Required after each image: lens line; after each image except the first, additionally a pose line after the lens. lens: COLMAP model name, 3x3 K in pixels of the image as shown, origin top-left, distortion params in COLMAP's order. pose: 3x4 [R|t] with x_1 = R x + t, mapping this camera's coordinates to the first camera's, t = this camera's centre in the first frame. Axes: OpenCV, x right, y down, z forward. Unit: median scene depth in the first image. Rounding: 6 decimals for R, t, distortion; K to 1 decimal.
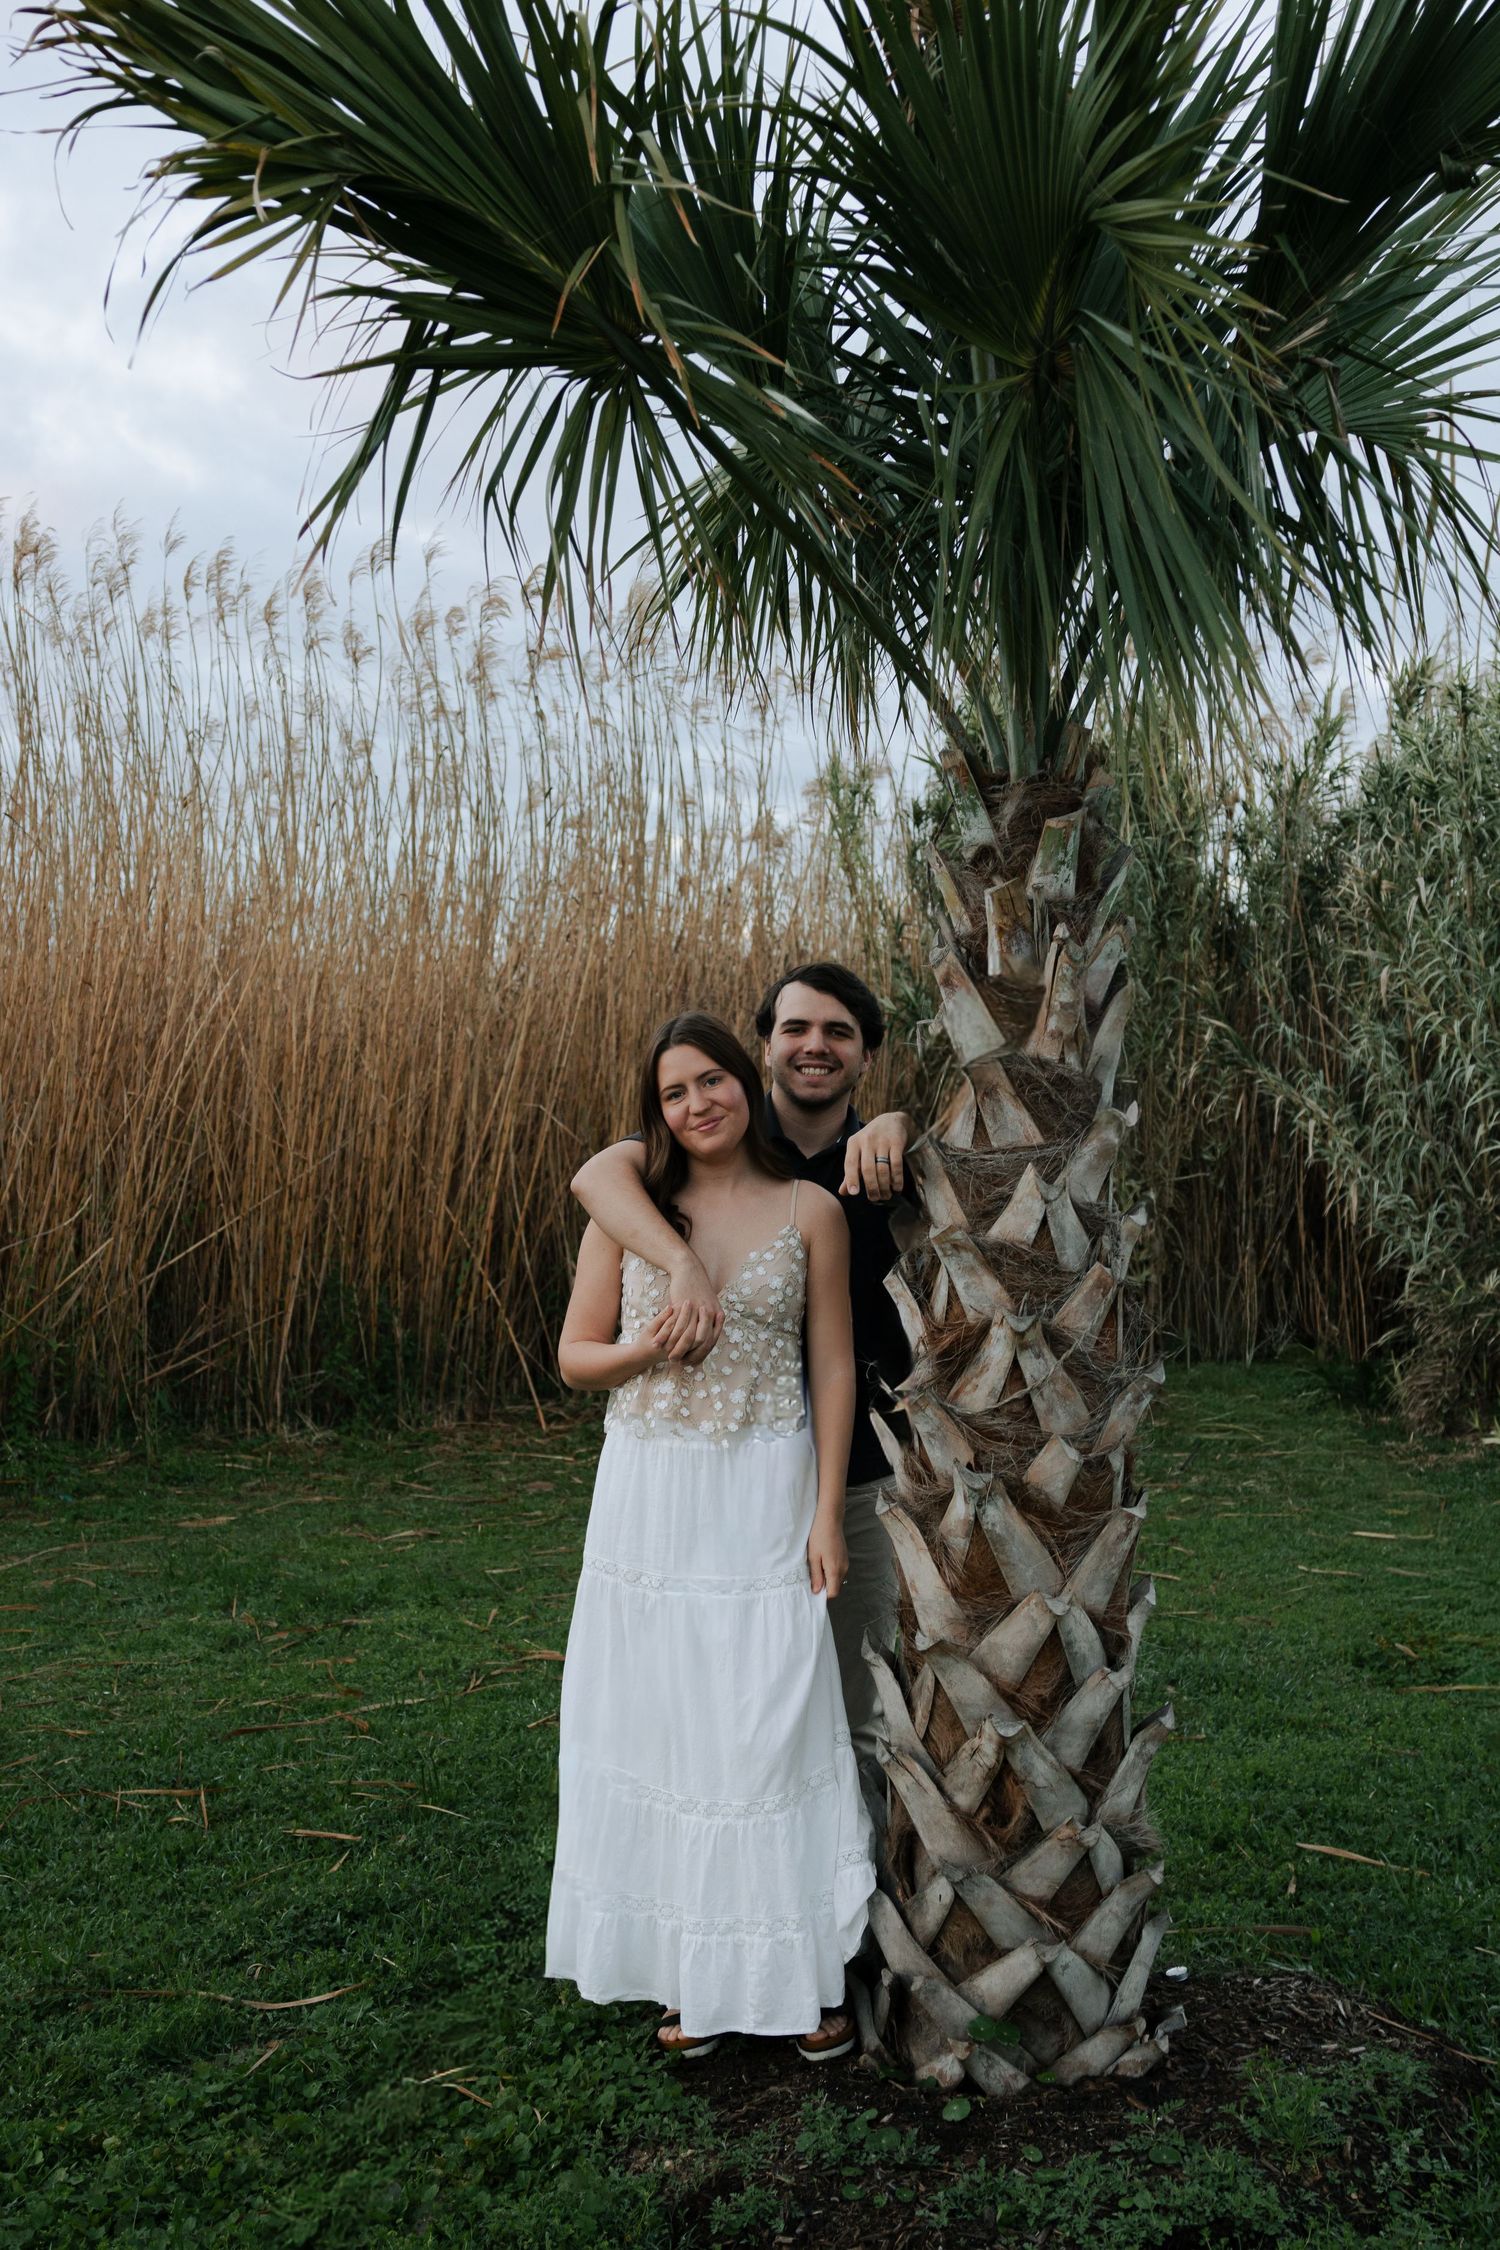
lens RADIAL K [[2445.8, 0, 754.6], [0, 2445.8, 1100.3], [0, 0, 1]] dist [-0.011225, -0.006930]
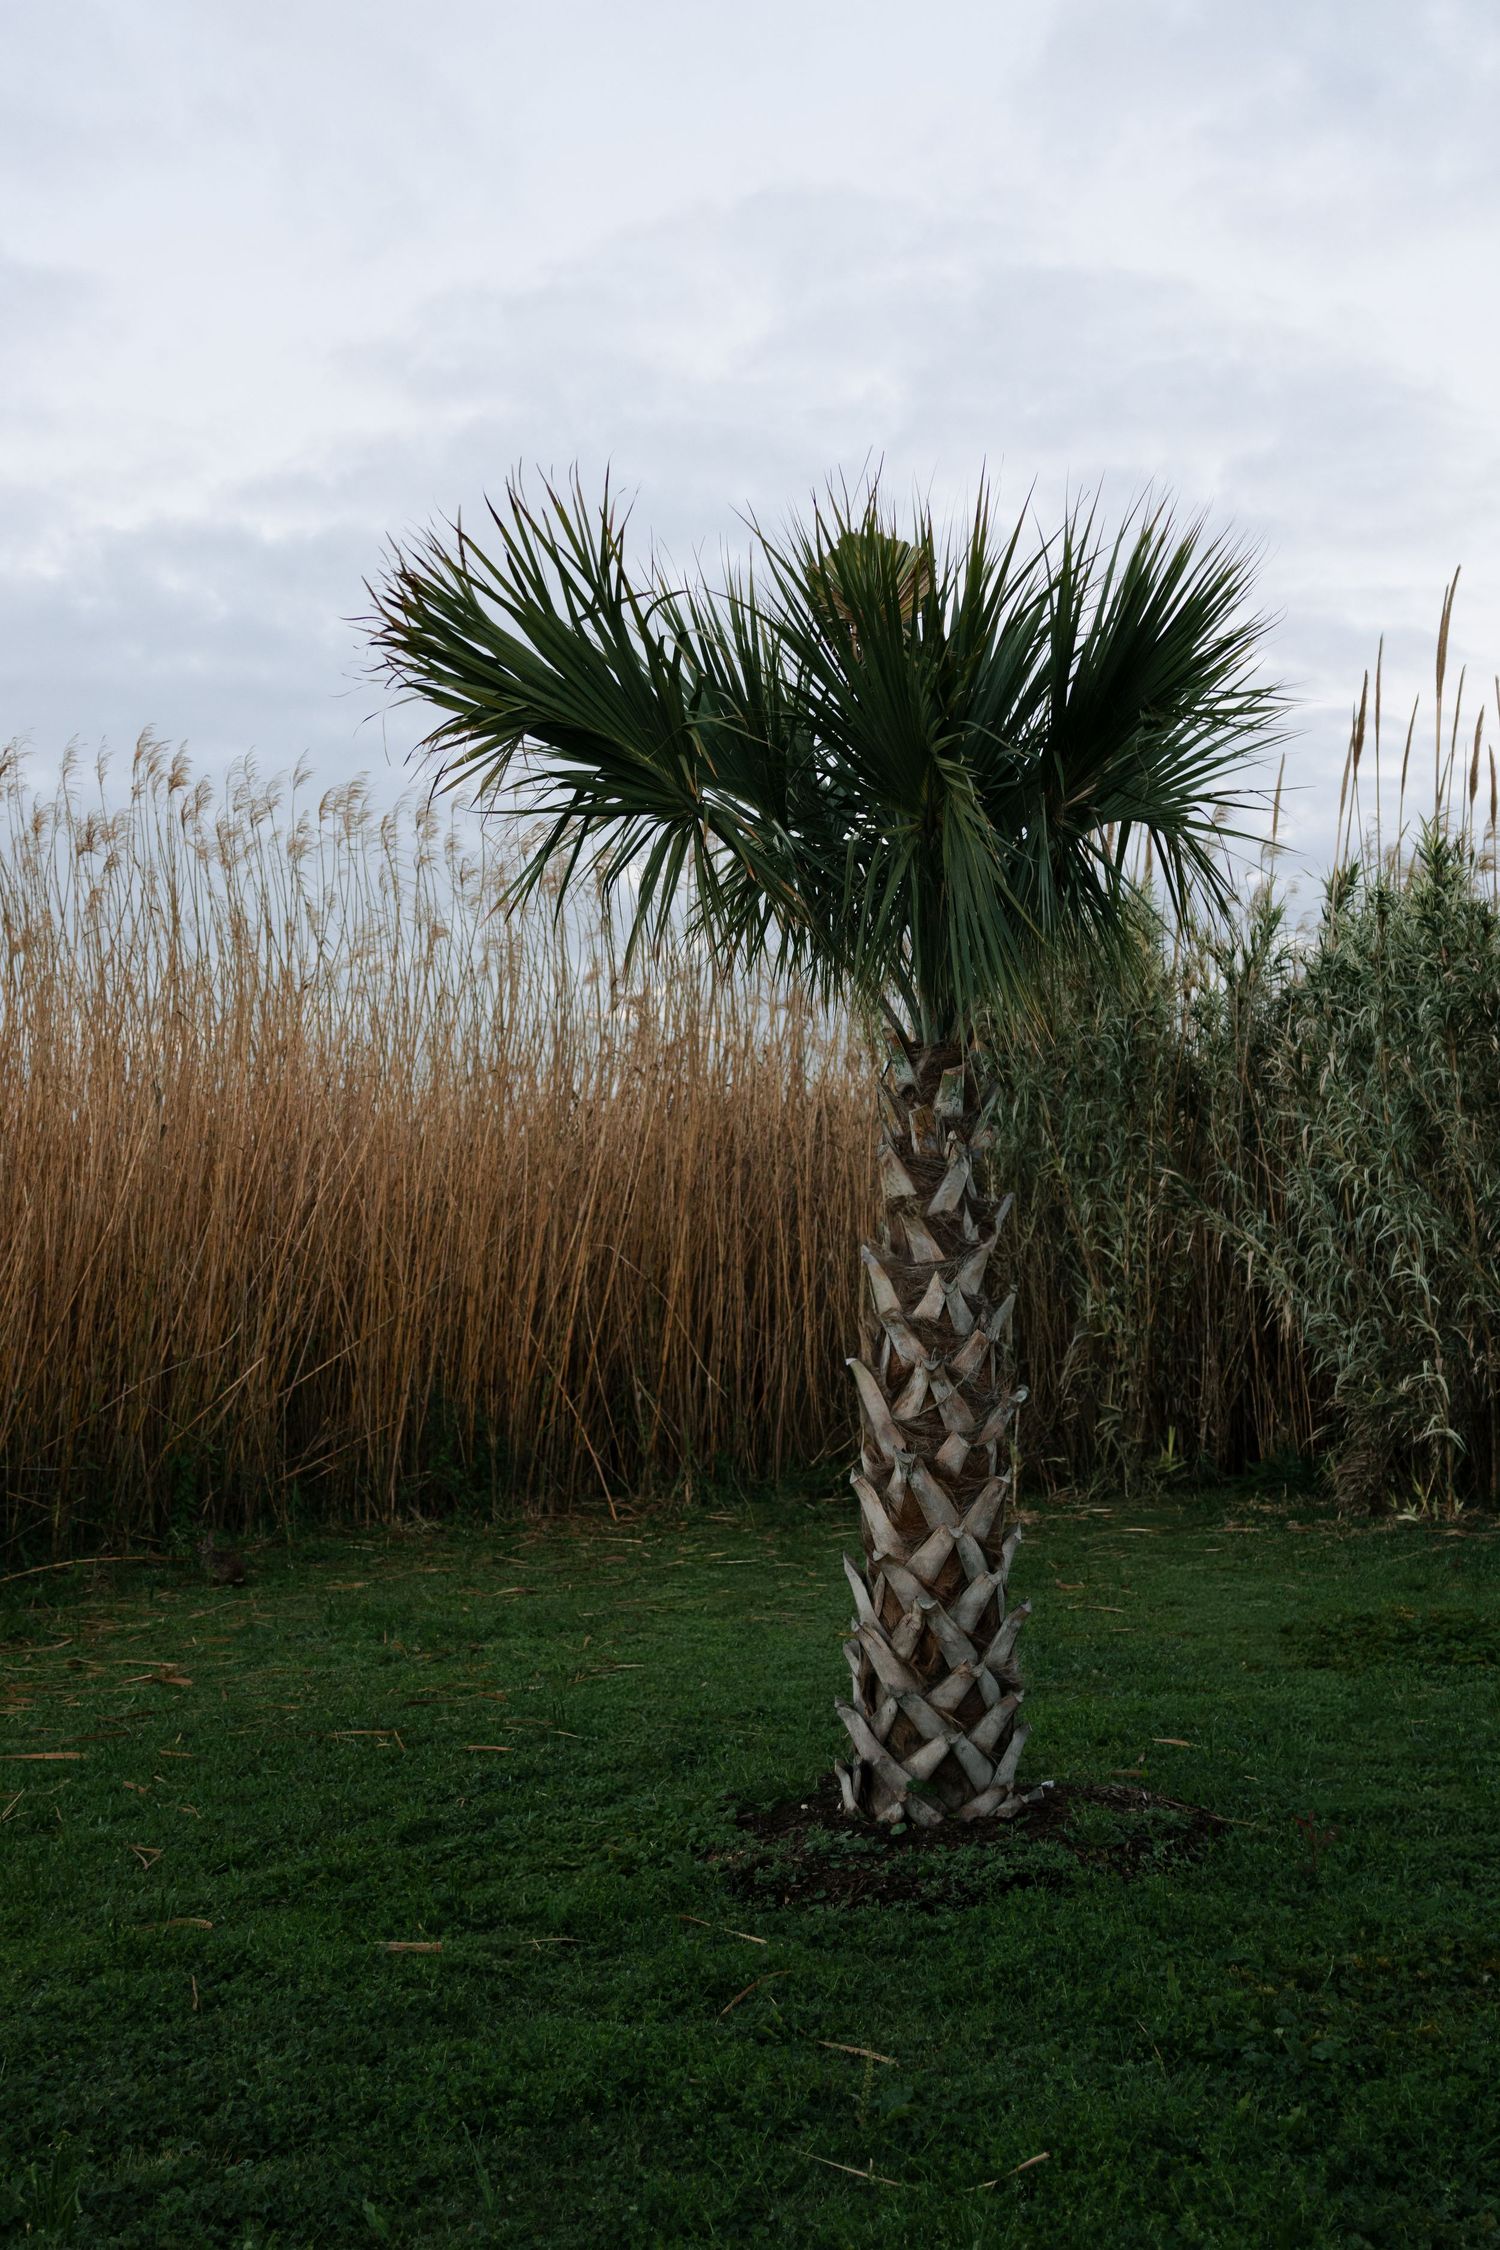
lens RADIAL K [[2432.6, 0, 750.0], [0, 2432.6, 1125.0], [0, 0, 1]] dist [0.005879, -0.004039]
pose [[0.999743, -0.009846, -0.020408, 0.017862], [0.008854, 0.998800, -0.048174, 0.004237], [0.020858, 0.047981, 0.998630, -0.684337]]
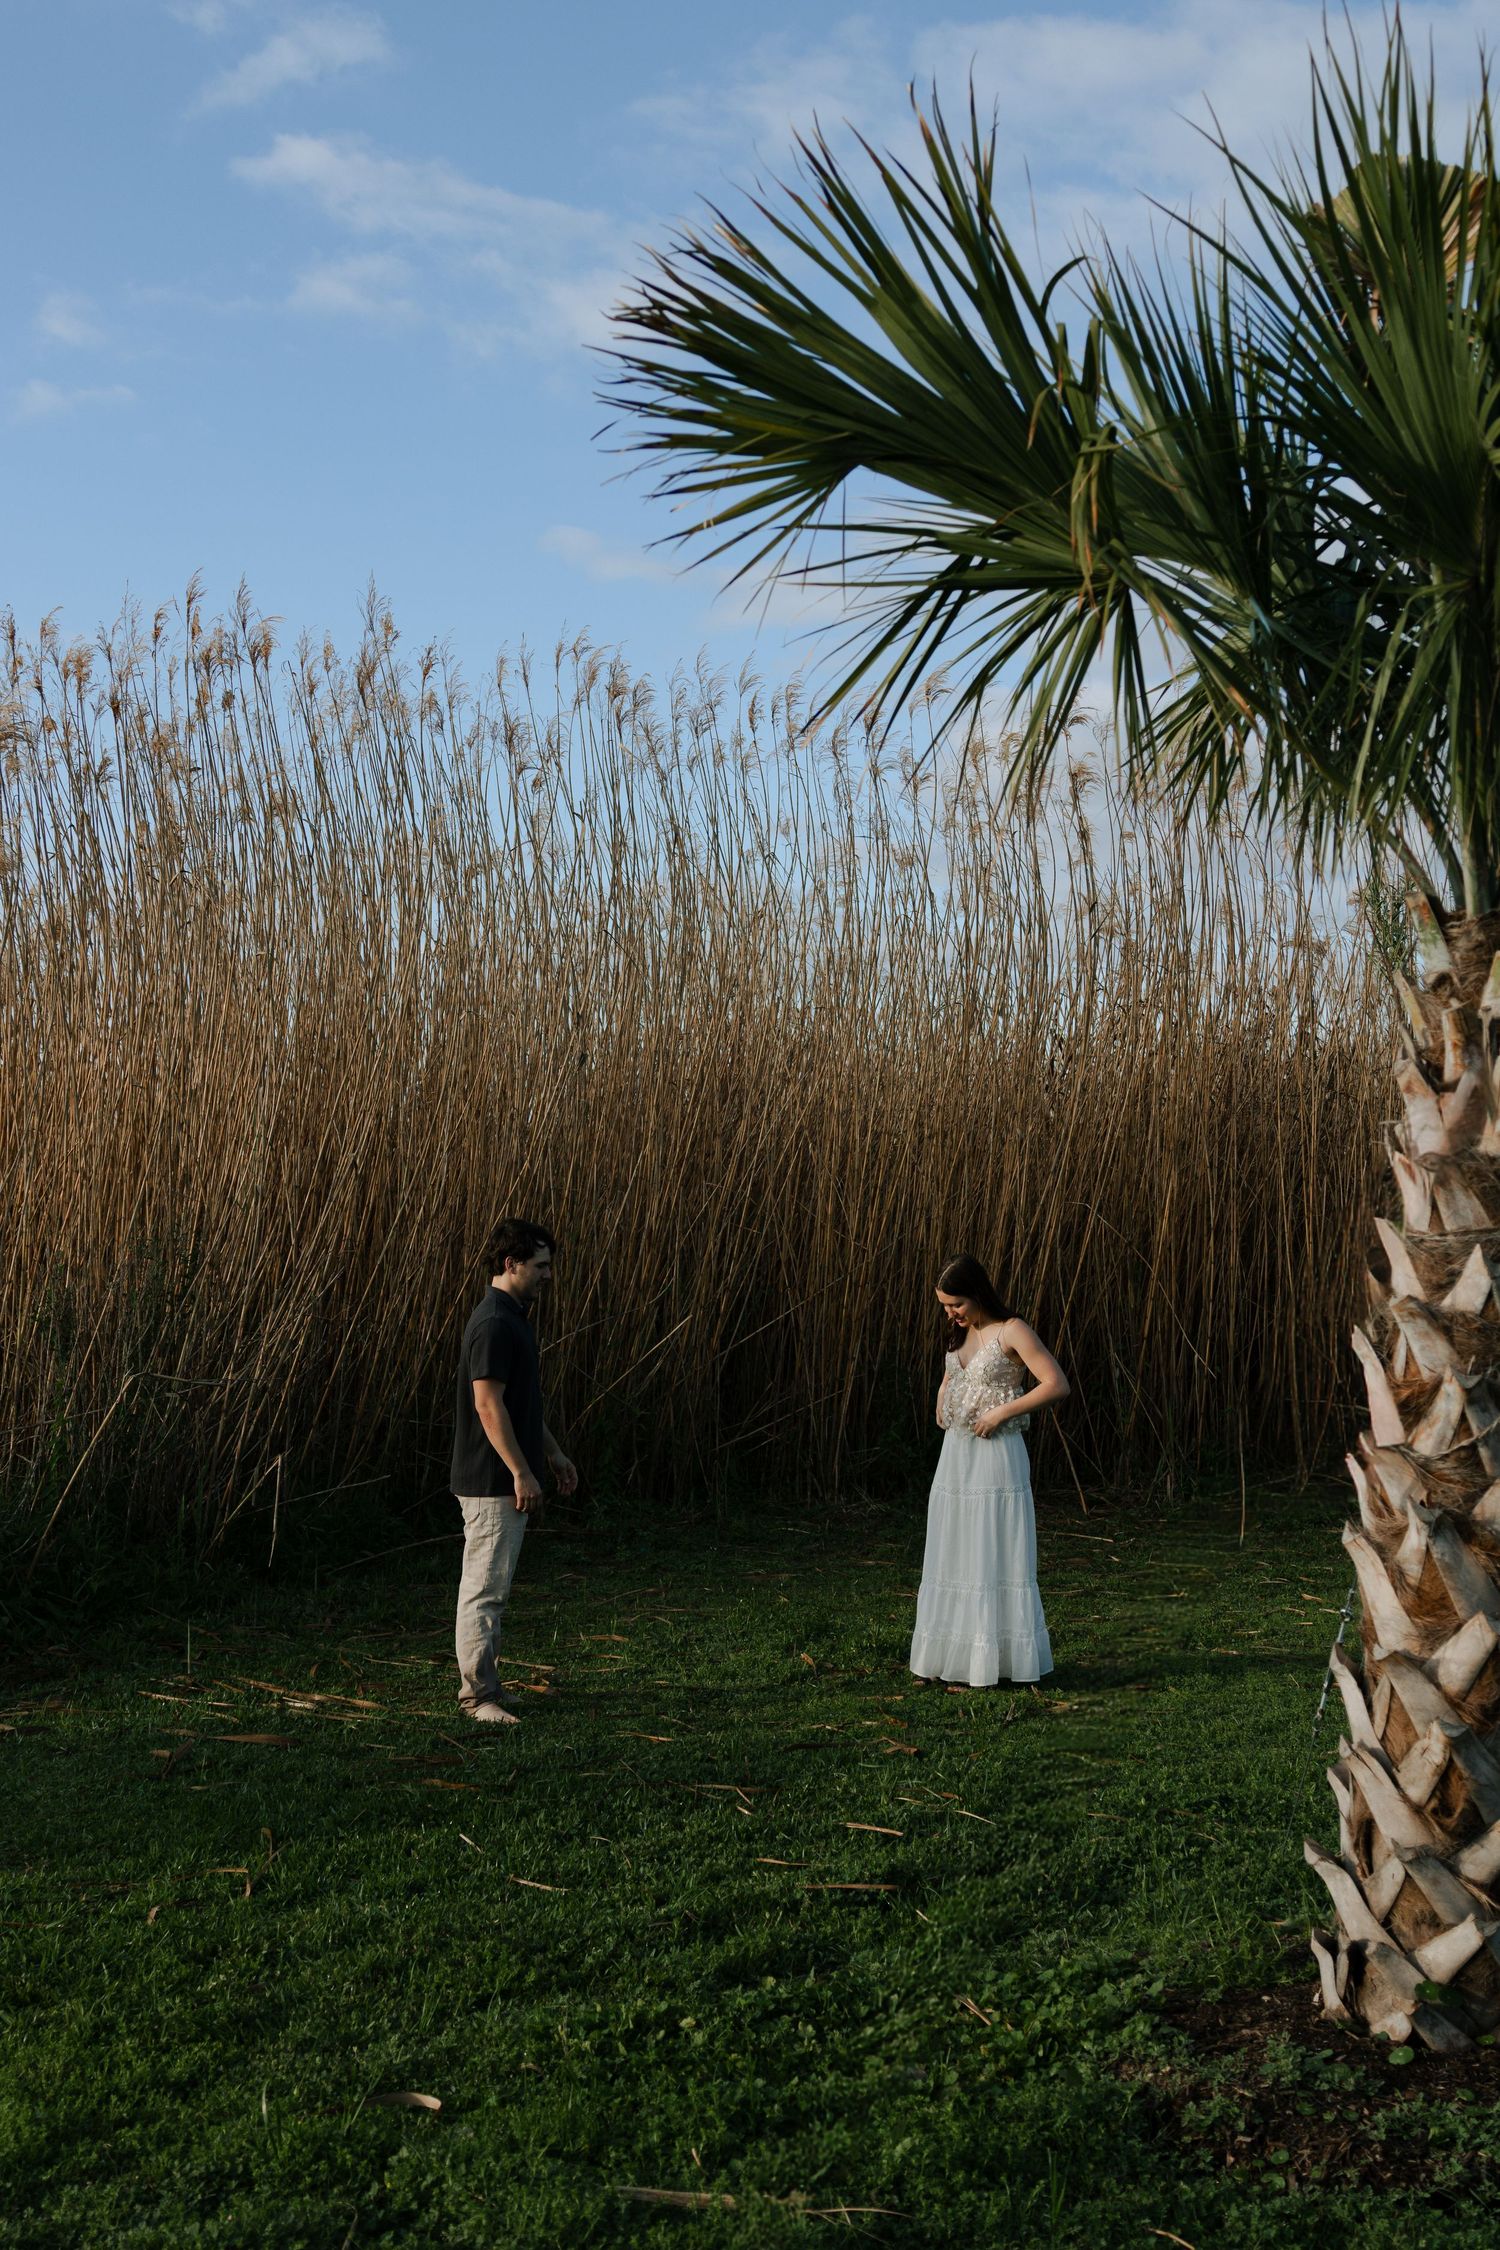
lens RADIAL K [[2432.6, 0, 750.0], [0, 2432.6, 1125.0], [0, 0, 1]] dist [0.005879, -0.004039]
pose [[0.973680, 0.012258, -0.227588, 0.037024], [-0.019646, 0.999350, -0.030226, 0.010380], [0.227070, 0.033902, 0.973288, -0.206303]]
